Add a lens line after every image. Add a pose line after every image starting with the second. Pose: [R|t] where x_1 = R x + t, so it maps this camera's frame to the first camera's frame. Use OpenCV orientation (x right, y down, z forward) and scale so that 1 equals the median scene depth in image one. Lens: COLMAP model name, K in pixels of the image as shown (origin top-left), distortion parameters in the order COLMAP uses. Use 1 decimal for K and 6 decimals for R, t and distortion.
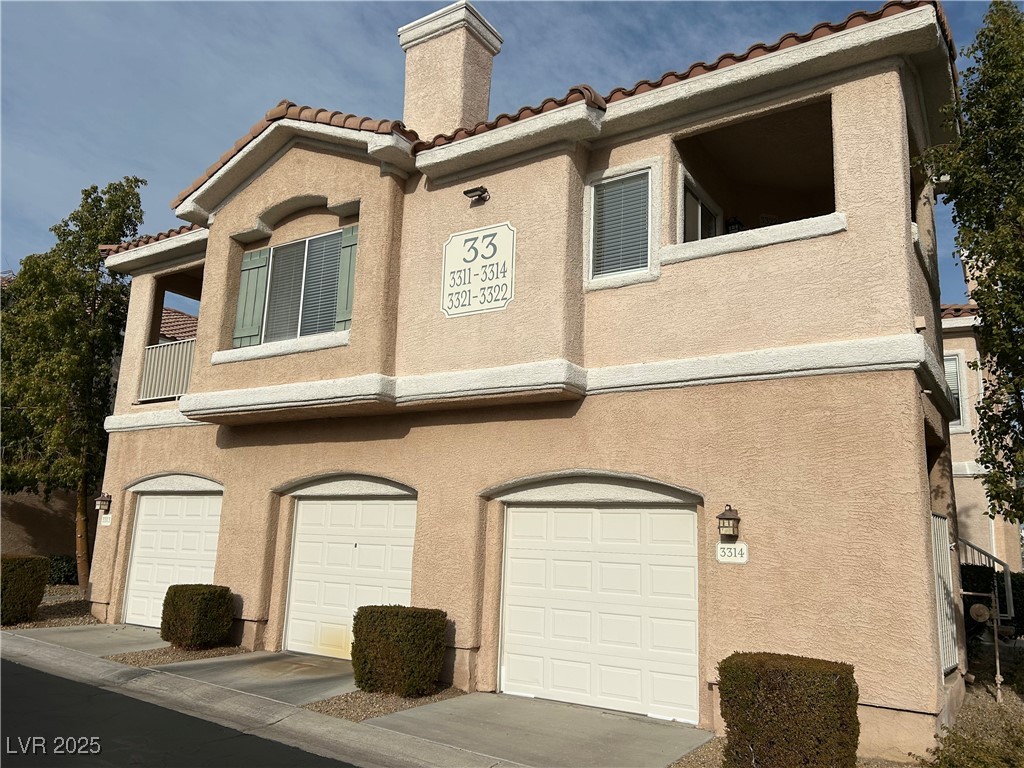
lens RADIAL K [[764.1, 0, 515.4], [0, 764.1, 387.2], [0, 0, 1]] dist [0.065742, -0.074092]
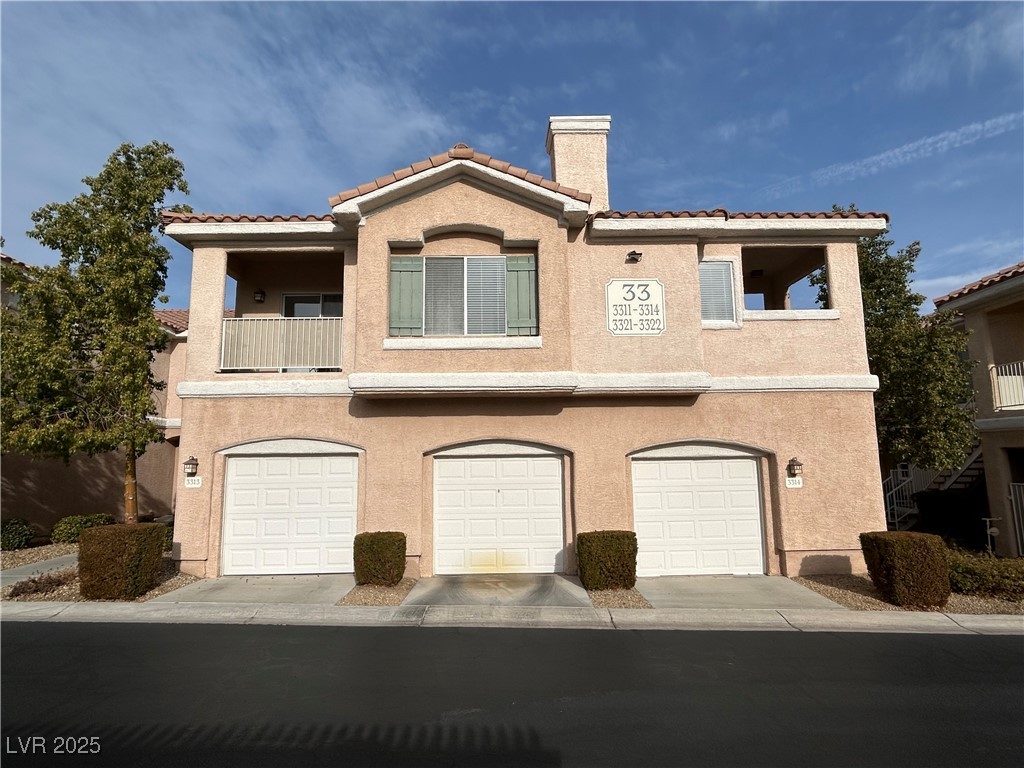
lens RADIAL K [[597.1, 0, 512.3], [0, 597.1, 388.5], [0, 0, 1]] dist [-0.002203, 0.003393]
pose [[0.829705, 0.034652, 0.557125, -0.862065], [-0.066796, 0.997063, 0.037462, -0.019062], [-0.554191, -0.068296, 0.829583, 0.136730]]
